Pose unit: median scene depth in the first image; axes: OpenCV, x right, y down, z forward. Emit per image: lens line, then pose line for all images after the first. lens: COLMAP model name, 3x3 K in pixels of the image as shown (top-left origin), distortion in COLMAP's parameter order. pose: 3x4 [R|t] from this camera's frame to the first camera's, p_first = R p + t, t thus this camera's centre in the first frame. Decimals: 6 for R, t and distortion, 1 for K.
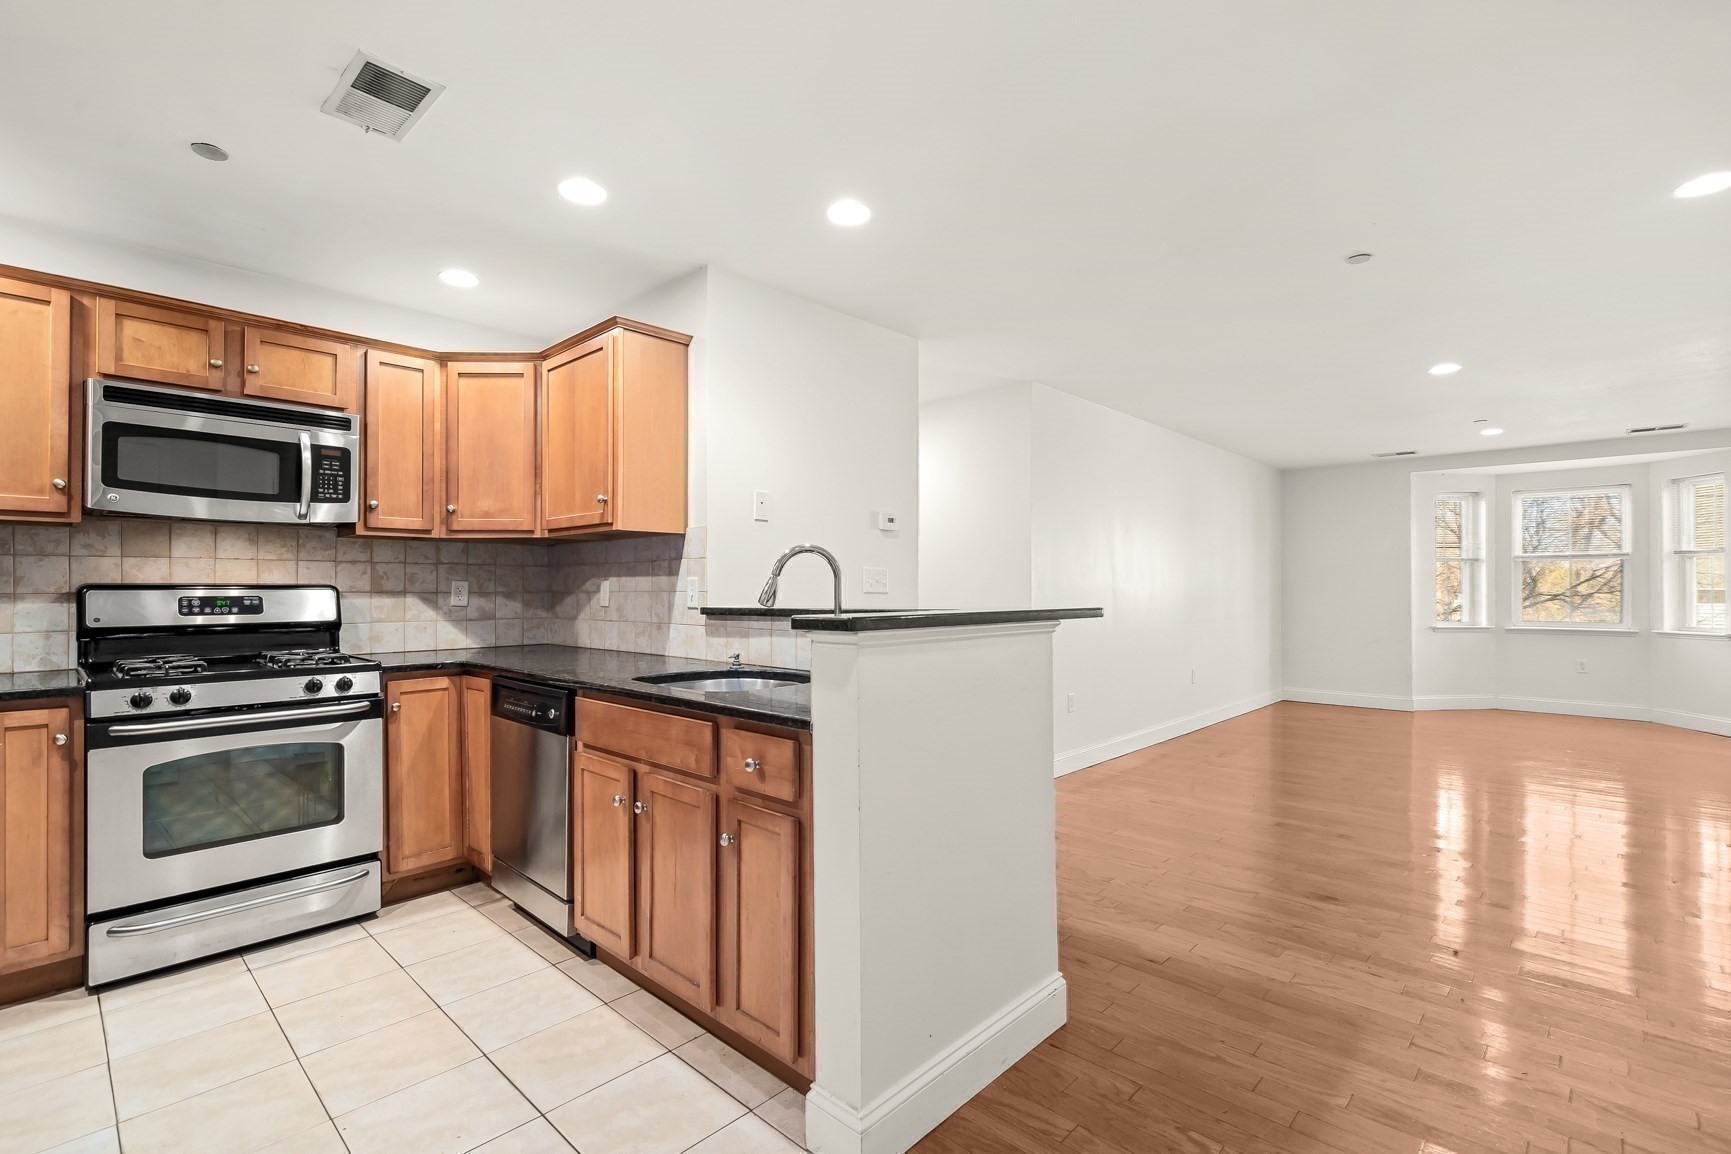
lens RADIAL K [[801.7, 0, 861.4], [0, 801.7, 573.8], [0, 0, 1]] dist [0.000107, -0.000743]
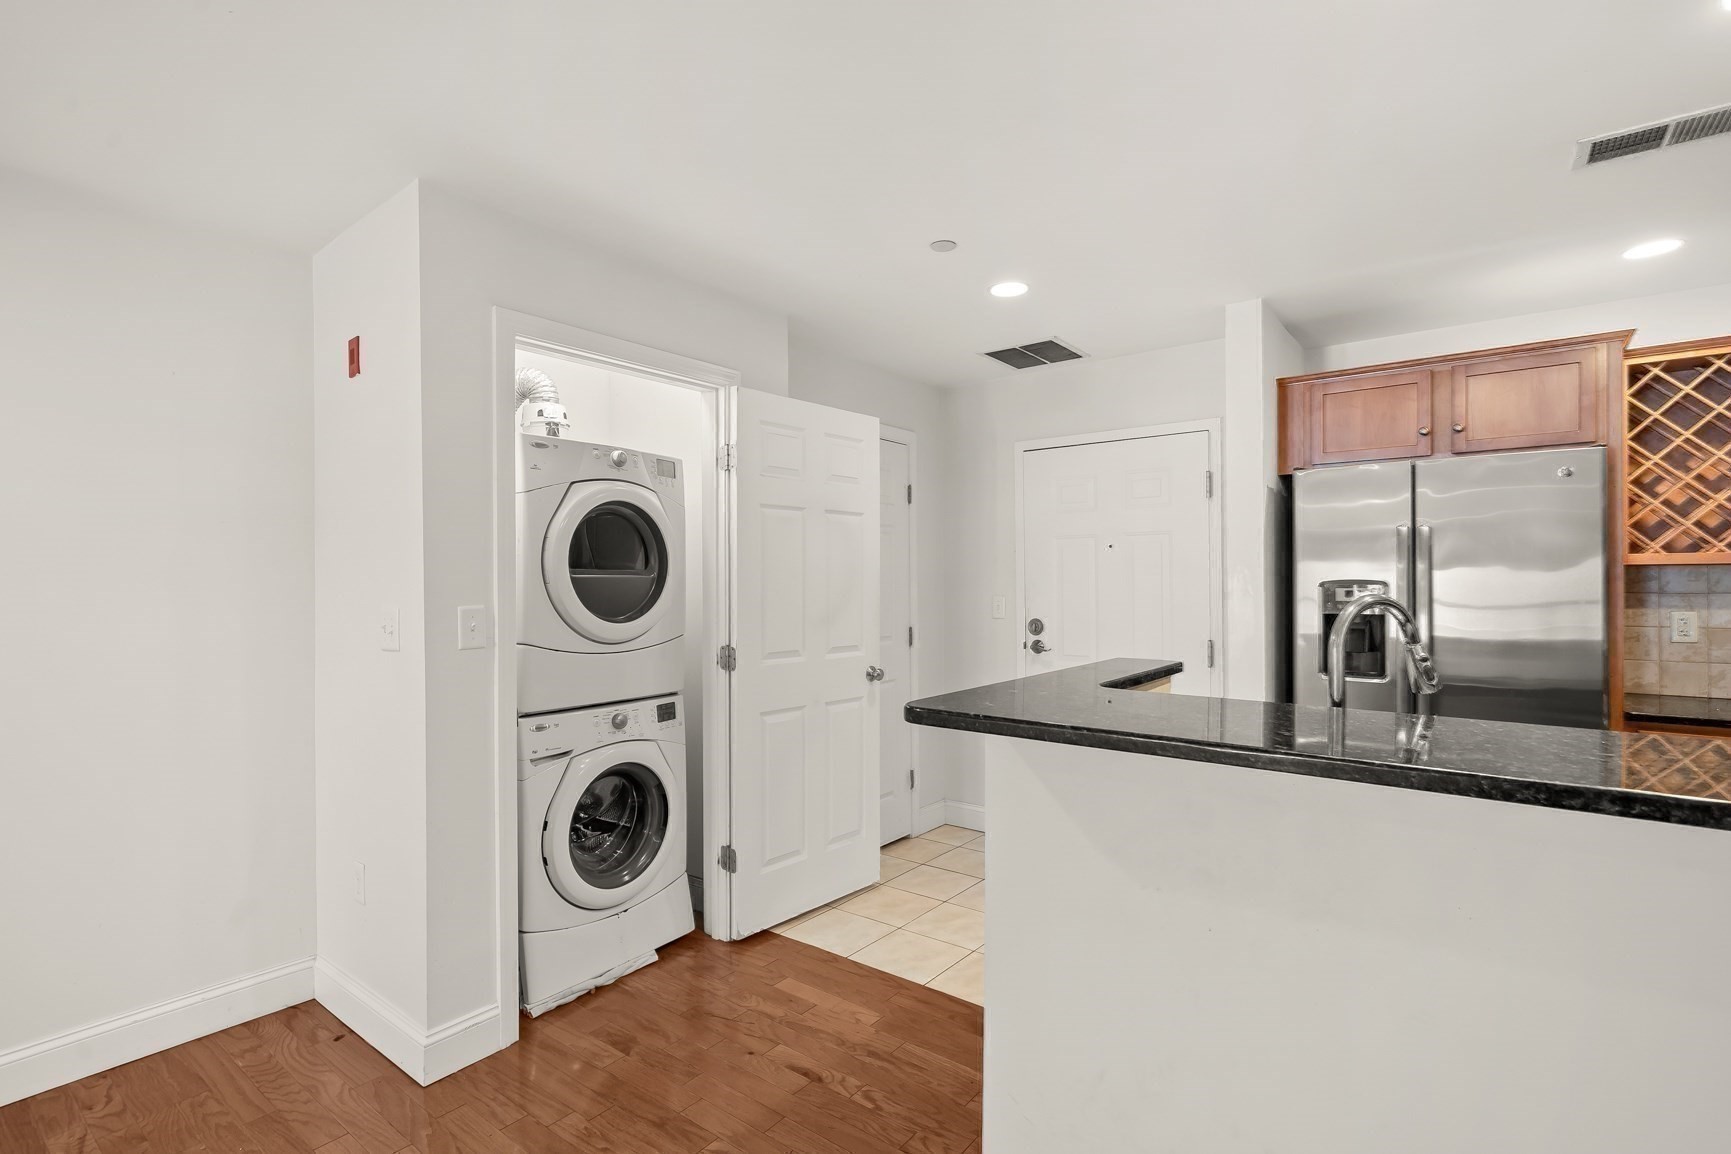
lens RADIAL K [[801.7, 0, 875.0], [0, 801.7, 580.5], [0, 0, 1]] dist [0.000107, -0.000743]
pose [[-0.994510, 0.008393, -0.104305, 0.118477], [0.010905, 0.999664, -0.023533, -0.012204], [0.104072, -0.024541, -0.994267, 0.497926]]
